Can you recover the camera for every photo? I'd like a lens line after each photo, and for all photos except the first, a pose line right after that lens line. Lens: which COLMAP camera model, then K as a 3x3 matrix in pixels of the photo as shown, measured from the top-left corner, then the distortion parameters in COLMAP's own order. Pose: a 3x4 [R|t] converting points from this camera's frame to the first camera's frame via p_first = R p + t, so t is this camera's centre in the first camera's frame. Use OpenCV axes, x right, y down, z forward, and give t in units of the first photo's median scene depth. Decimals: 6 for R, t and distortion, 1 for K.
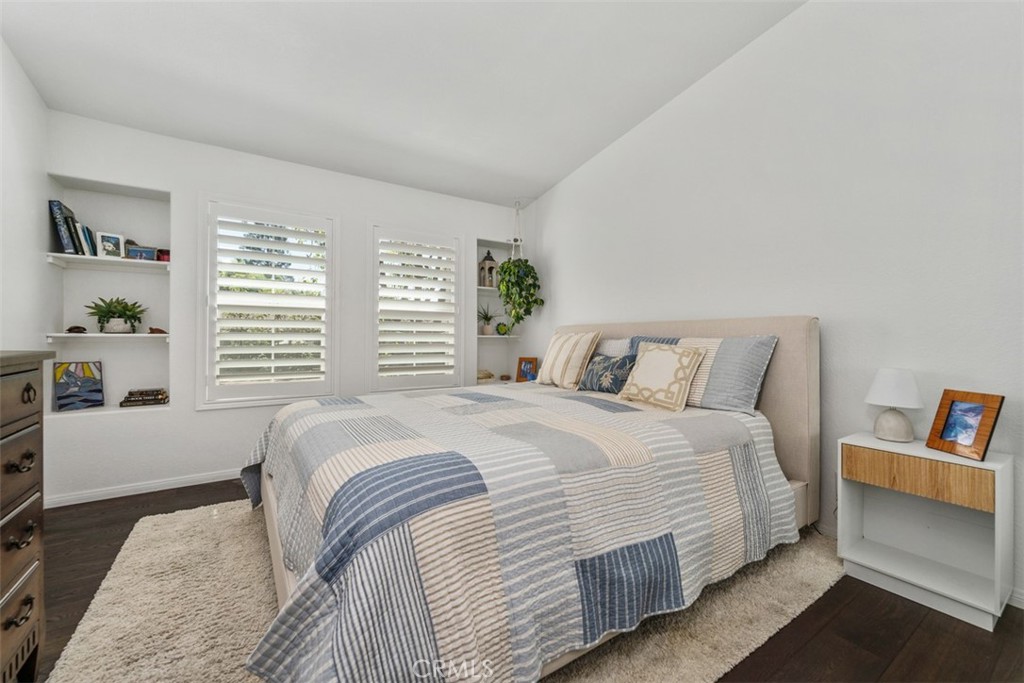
lens RADIAL K [[410.7, 0, 513.7], [0, 410.7, 335.0], [0, 0, 1]] dist [0.000096, -0.000183]
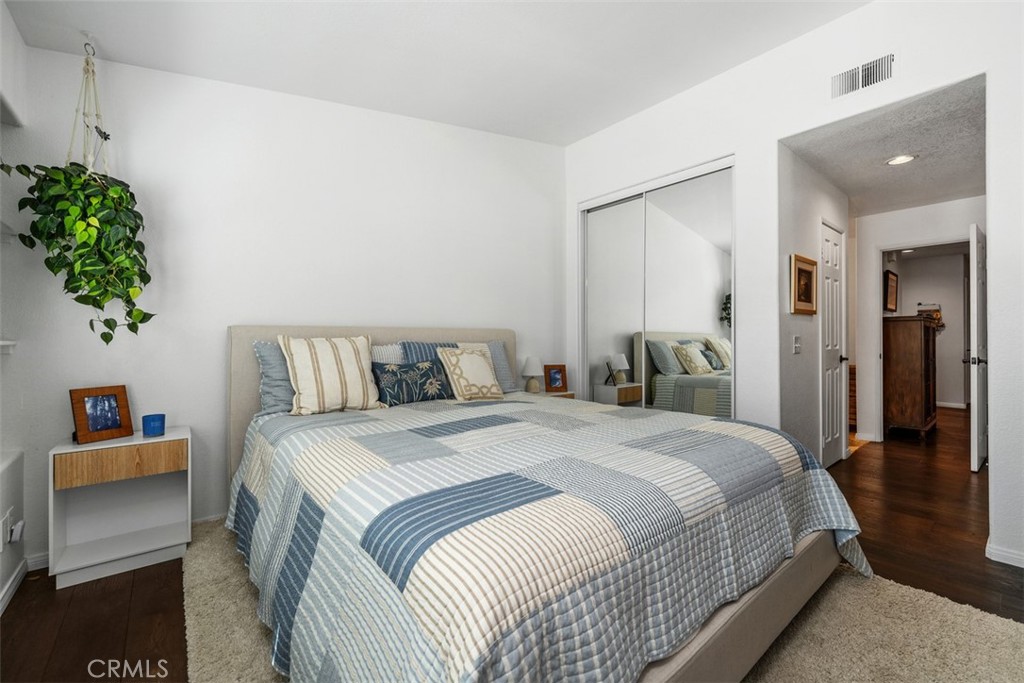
lens RADIAL K [[436.3, 0, 512.0], [0, 436.3, 341.5], [0, 0, 1]] dist [-0.001199, -0.000332]
pose [[-0.099343, -0.008941, 0.995013, -0.691043], [-0.005217, 0.999951, 0.008465, -0.005731], [-0.995040, -0.004350, -0.099385, 0.784999]]
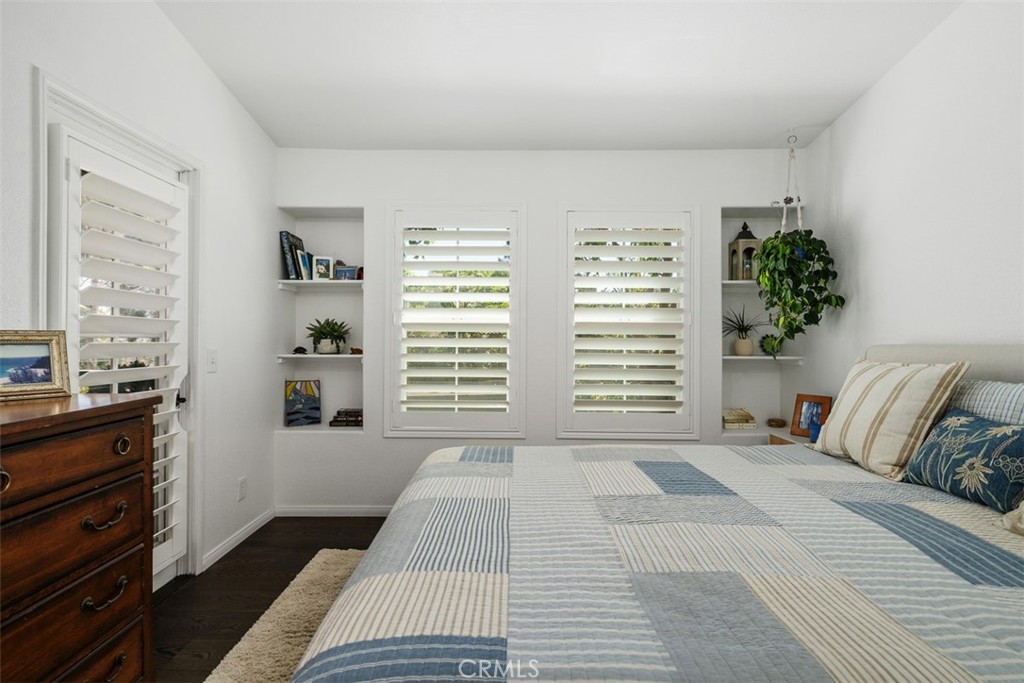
lens RADIAL K [[497.1, 0, 506.9], [0, 497.1, 338.8], [0, 0, 1]] dist [-0.001091, -0.001672]
pose [[0.832838, -0.002958, -0.553509, 0.084865], [0.004137, 0.999991, 0.000881, -0.039078], [0.553501, -0.003024, 0.832843, 0.213390]]
